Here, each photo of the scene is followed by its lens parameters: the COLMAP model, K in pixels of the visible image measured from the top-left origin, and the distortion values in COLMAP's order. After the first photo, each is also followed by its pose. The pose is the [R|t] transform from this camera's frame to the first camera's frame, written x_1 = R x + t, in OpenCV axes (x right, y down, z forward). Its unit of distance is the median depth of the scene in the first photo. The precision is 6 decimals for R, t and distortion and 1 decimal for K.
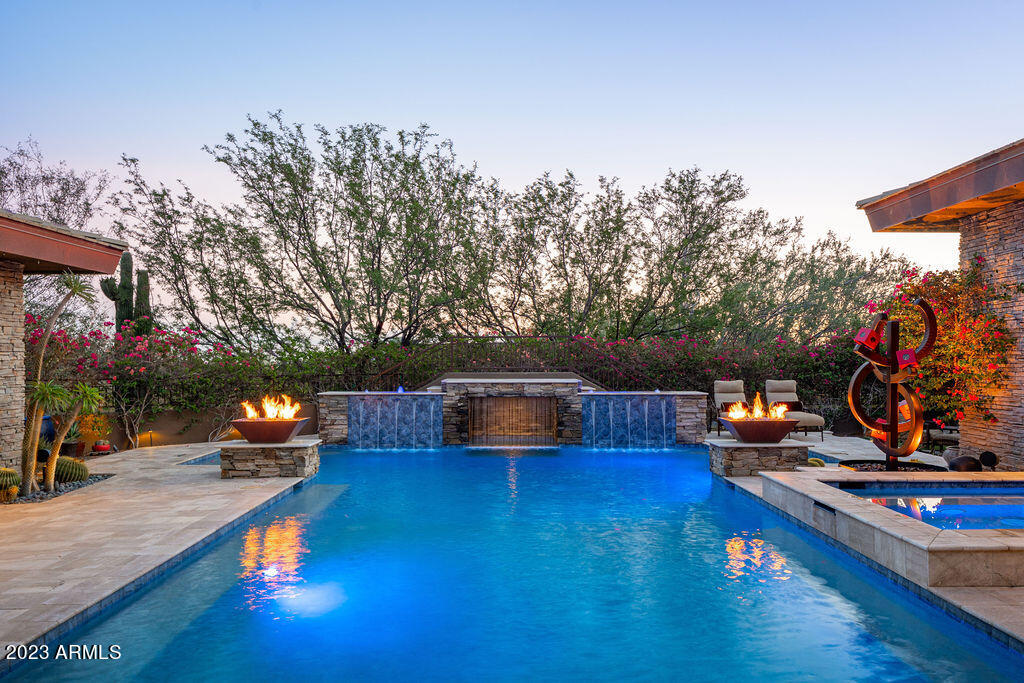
lens RADIAL K [[729.8, 0, 512.0], [0, 729.8, 341.5], [0, 0, 1]] dist [-0.000484, 0.003623]
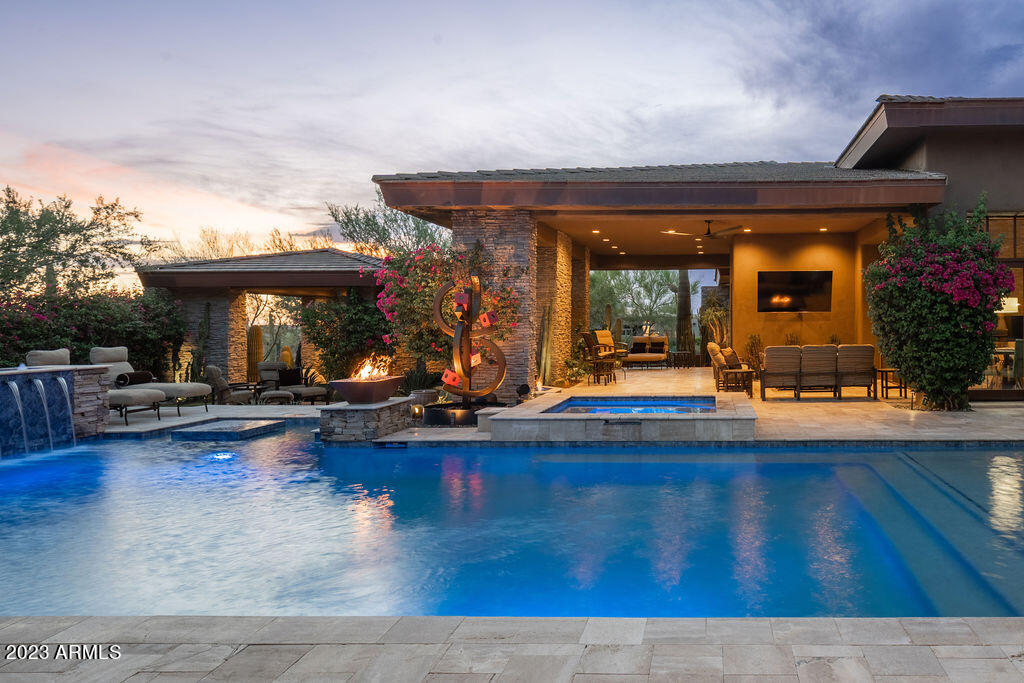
lens RADIAL K [[729.8, 0, 512.0], [0, 729.8, 341.5], [0, 0, 1]] dist [-0.000484, 0.003623]
pose [[0.078169, -0.019268, 0.996754, -0.621462], [-0.014810, 0.999680, 0.020486, 0.033522], [-0.996830, -0.016364, 0.077859, 0.718782]]
